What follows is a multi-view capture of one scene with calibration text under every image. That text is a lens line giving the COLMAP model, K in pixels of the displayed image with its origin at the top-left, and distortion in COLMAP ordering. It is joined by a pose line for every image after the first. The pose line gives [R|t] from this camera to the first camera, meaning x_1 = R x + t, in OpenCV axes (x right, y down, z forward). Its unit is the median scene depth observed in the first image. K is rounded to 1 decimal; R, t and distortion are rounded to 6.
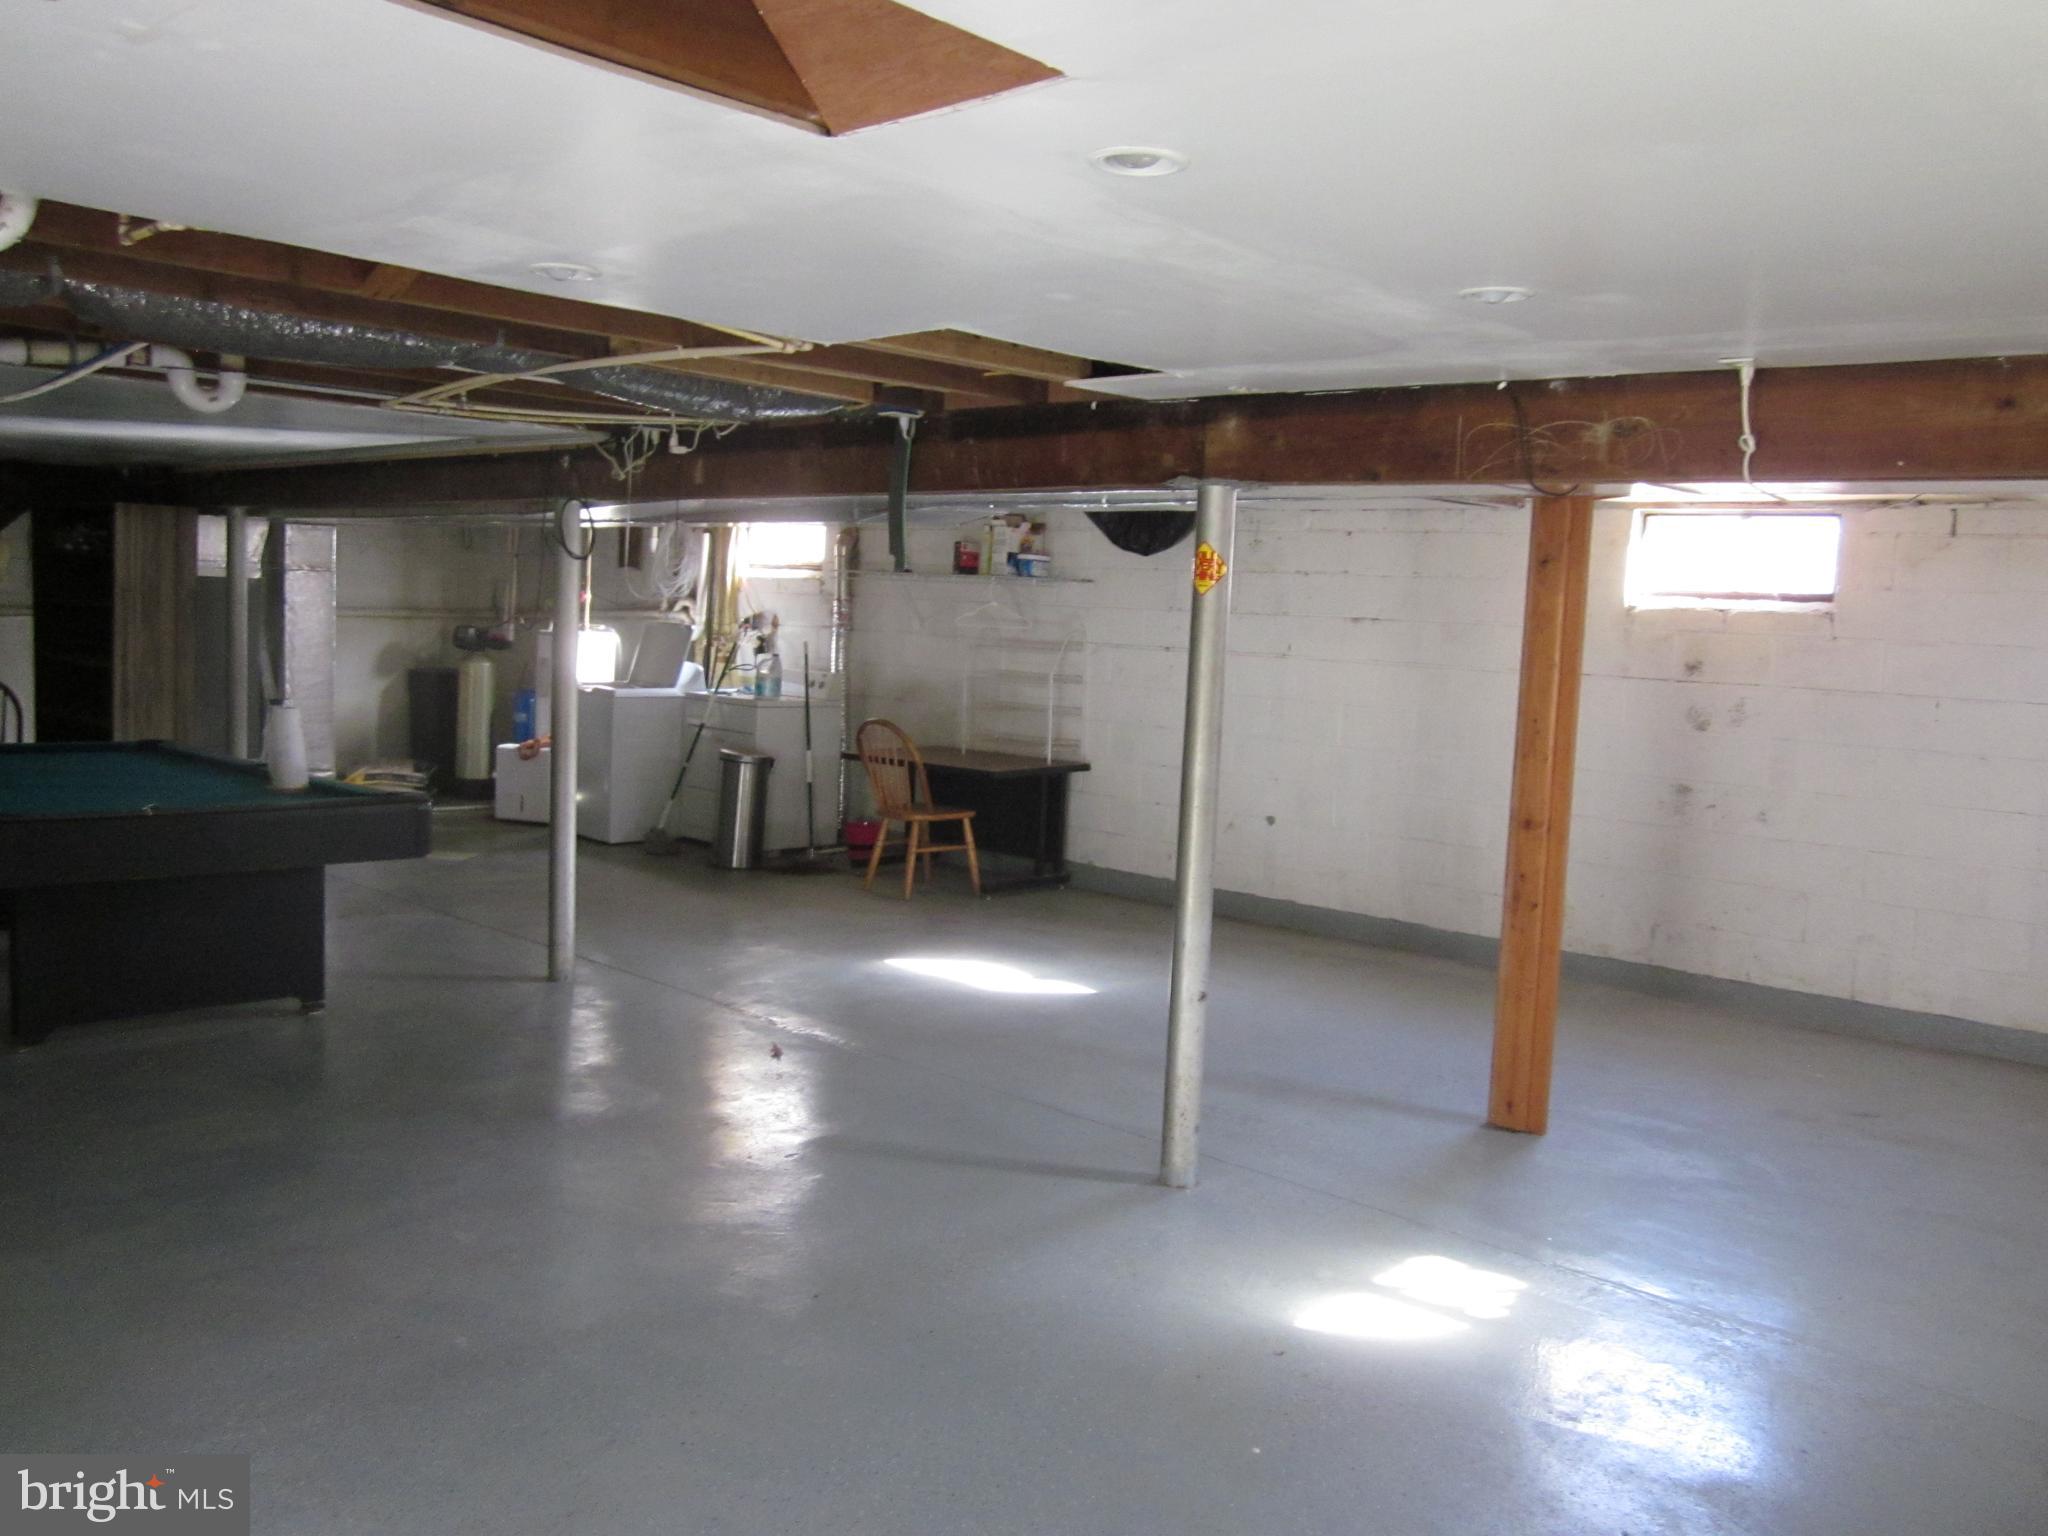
lens RADIAL K [[1693.6, 0, 1024.0], [0, 1693.6, 768.0], [0, 0, 1]] dist [-0.042892, 0.005737]
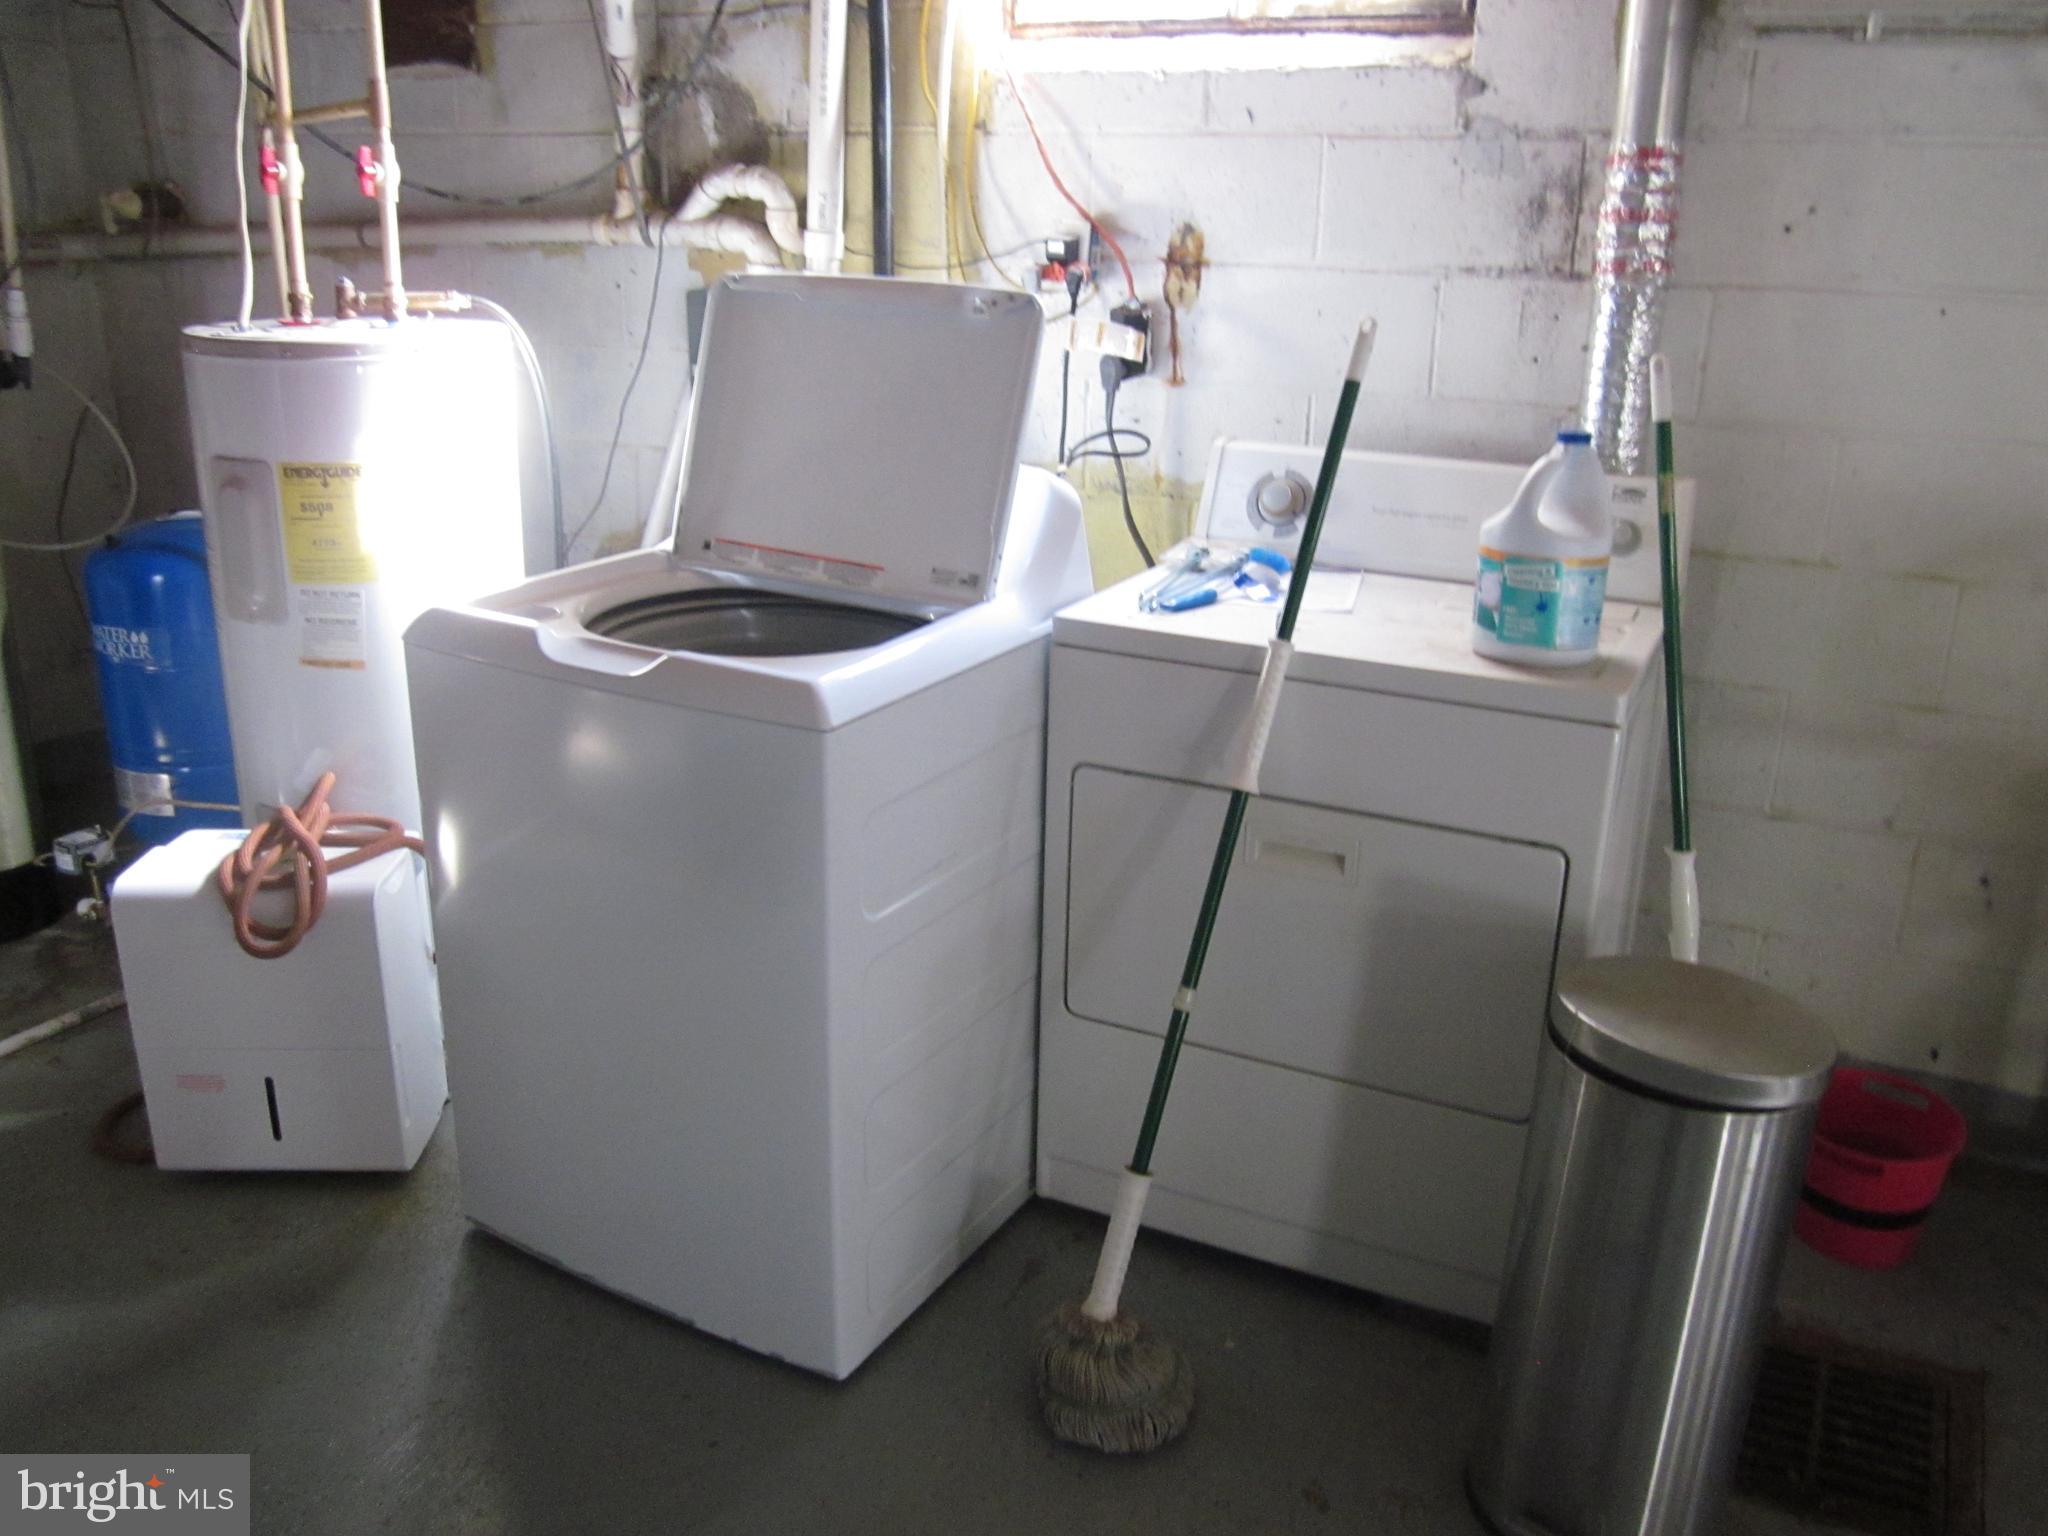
lens RADIAL K [[1693.6, 0, 1024.0], [0, 1693.6, 768.0], [0, 0, 1]] dist [-0.042892, 0.005737]
pose [[0.955634, -0.123259, 0.267526, -0.248312], [0.052375, 0.964868, 0.257462, -0.077613], [-0.289862, -0.232028, 0.928517, 0.745987]]
